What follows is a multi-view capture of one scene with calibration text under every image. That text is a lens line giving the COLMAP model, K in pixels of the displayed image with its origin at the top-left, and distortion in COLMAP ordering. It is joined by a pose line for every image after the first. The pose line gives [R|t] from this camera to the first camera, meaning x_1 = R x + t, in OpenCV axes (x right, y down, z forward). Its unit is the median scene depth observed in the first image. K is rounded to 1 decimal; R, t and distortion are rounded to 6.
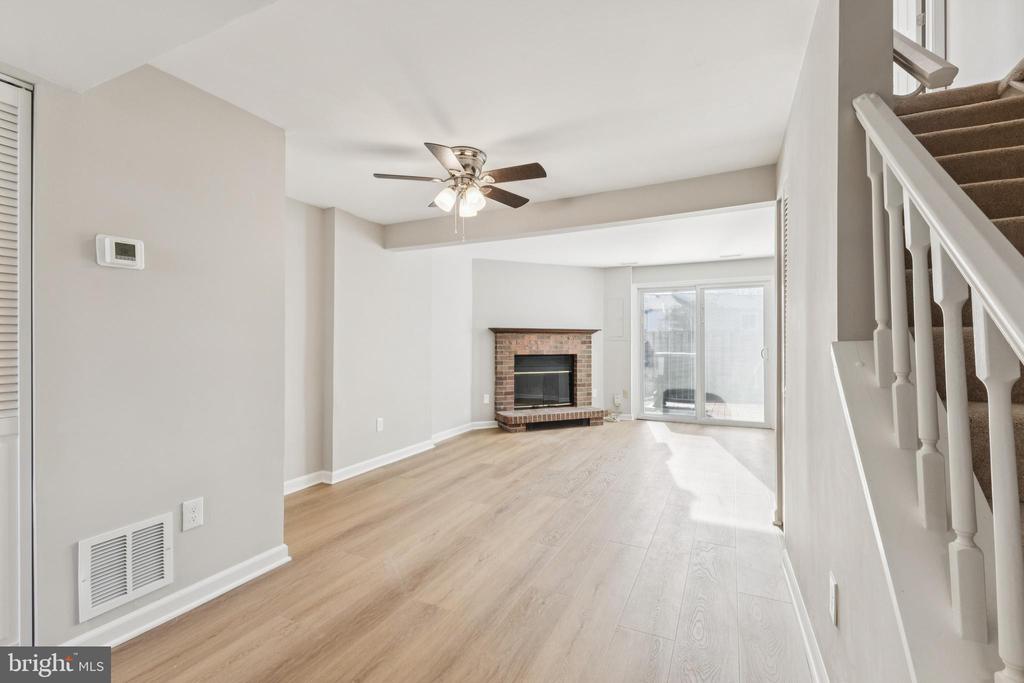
lens RADIAL K [[440.7, 0, 515.1], [0, 440.7, 337.7], [0, 0, 1]] dist [0.004347, -0.000168]
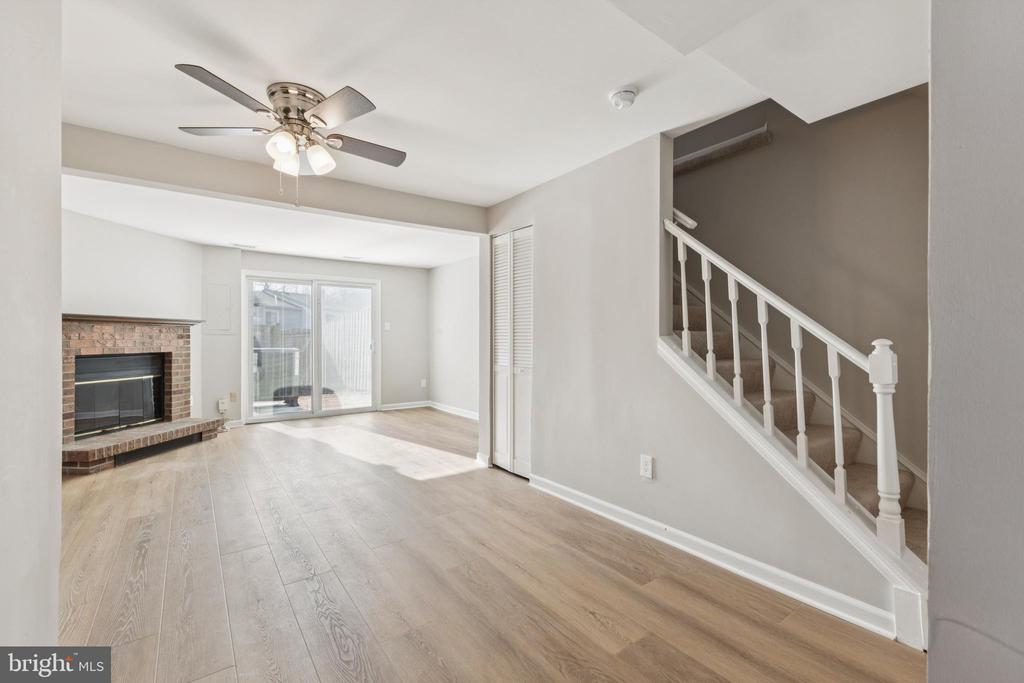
lens RADIAL K [[440.7, 0, 515.1], [0, 440.7, 337.7], [0, 0, 1]] dist [0.004347, -0.000168]
pose [[0.464143, 0.000818, 0.885760, -0.272376], [-0.009955, 0.999941, 0.004293, 0.003421], [-0.885704, -0.010810, 0.464124, 0.126962]]
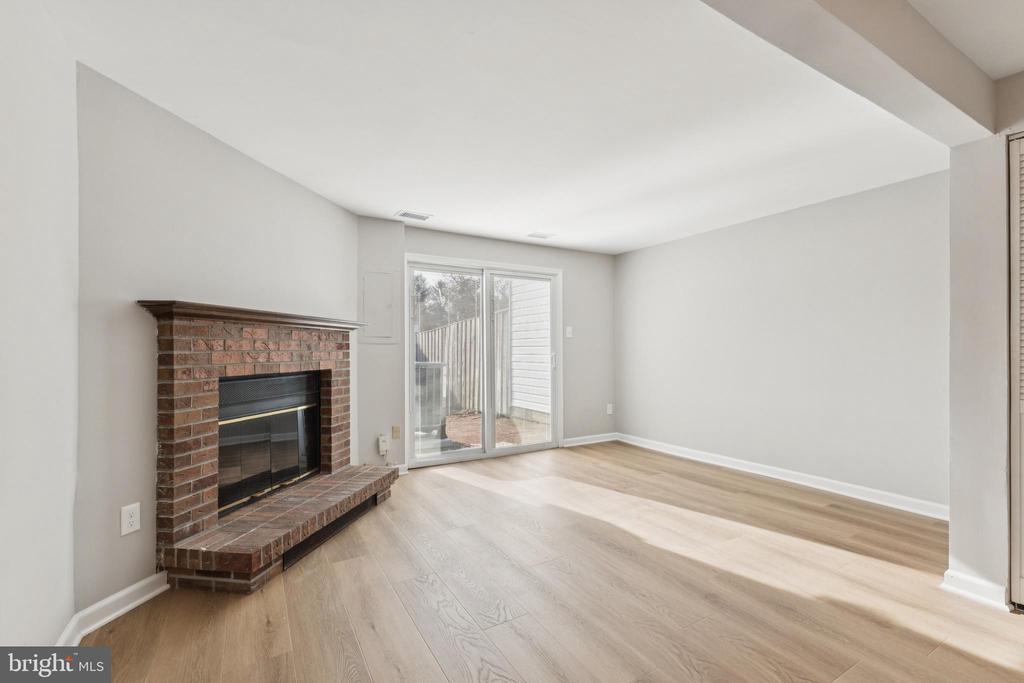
lens RADIAL K [[443.1, 0, 517.8], [0, 443.1, 345.6], [0, 0, 1]] dist [0.004127, -0.000186]
pose [[0.544840, 0.005996, 0.838519, -0.180388], [-0.005196, 0.999979, -0.003774, 0.011005], [-0.838524, -0.002301, 0.544860, 0.564651]]
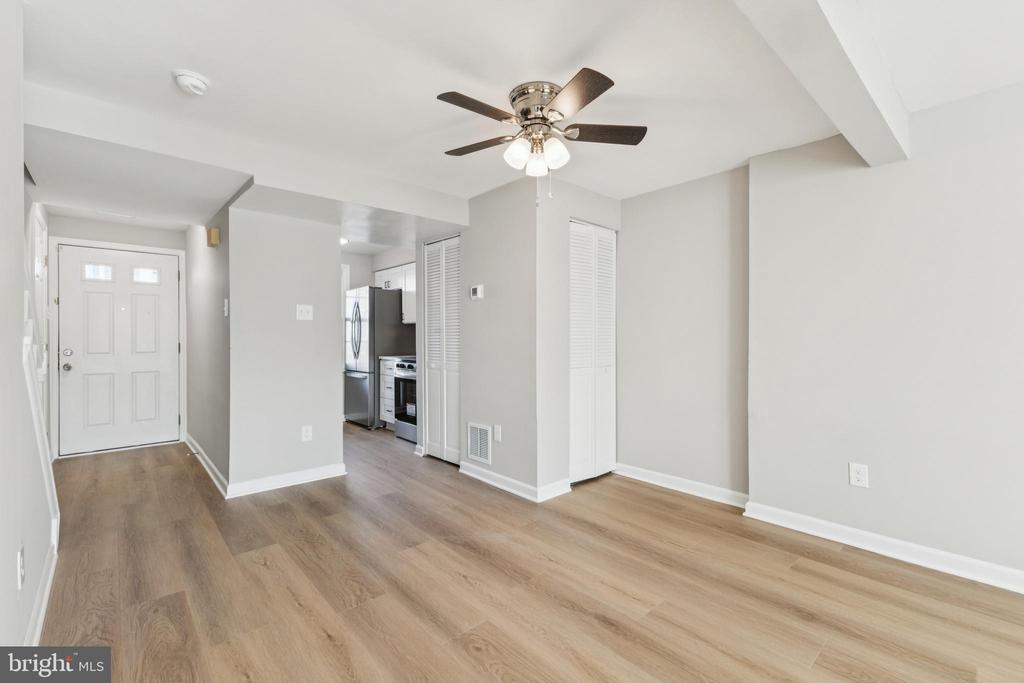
lens RADIAL K [[440.7, 0, 515.1], [0, 440.7, 337.7], [0, 0, 1]] dist [0.004347, -0.000168]
pose [[-0.372671, 0.004626, -0.927952, 0.269806], [0.015172, 0.999884, -0.001108, 0.007419], [0.927839, -0.014492, -0.372698, 0.541121]]
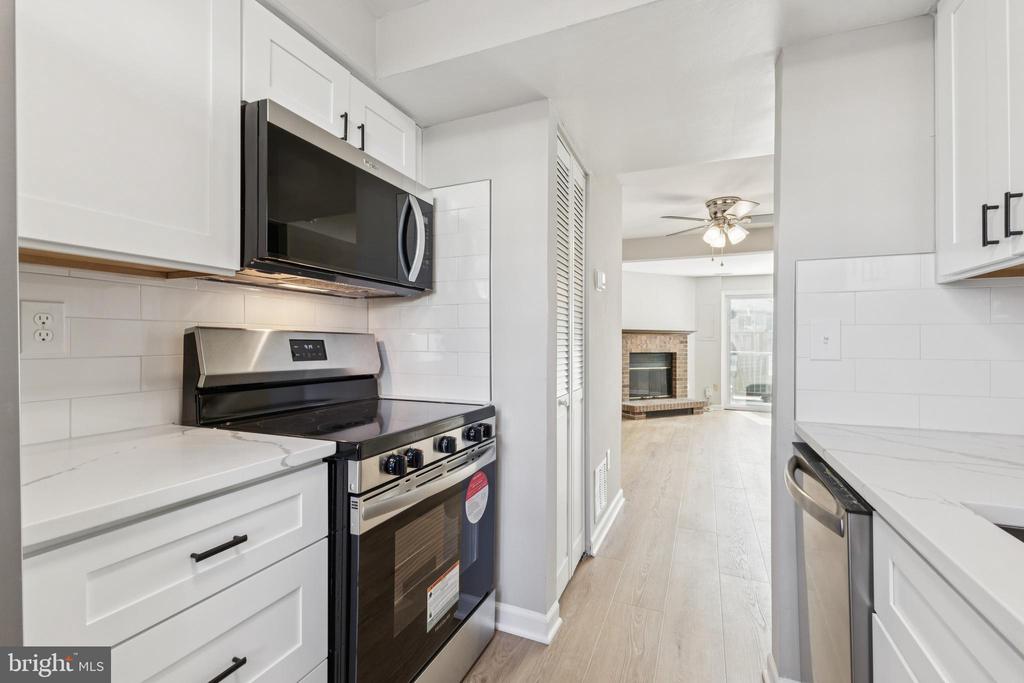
lens RADIAL K [[440.7, 0, 515.1], [0, 440.7, 337.7], [0, 0, 1]] dist [0.004347, -0.000168]
pose [[0.998964, 0.005922, 0.045118, -0.345747], [-0.006020, 0.999980, 0.002035, -0.000623], [-0.045105, -0.002305, 0.998980, -0.131044]]
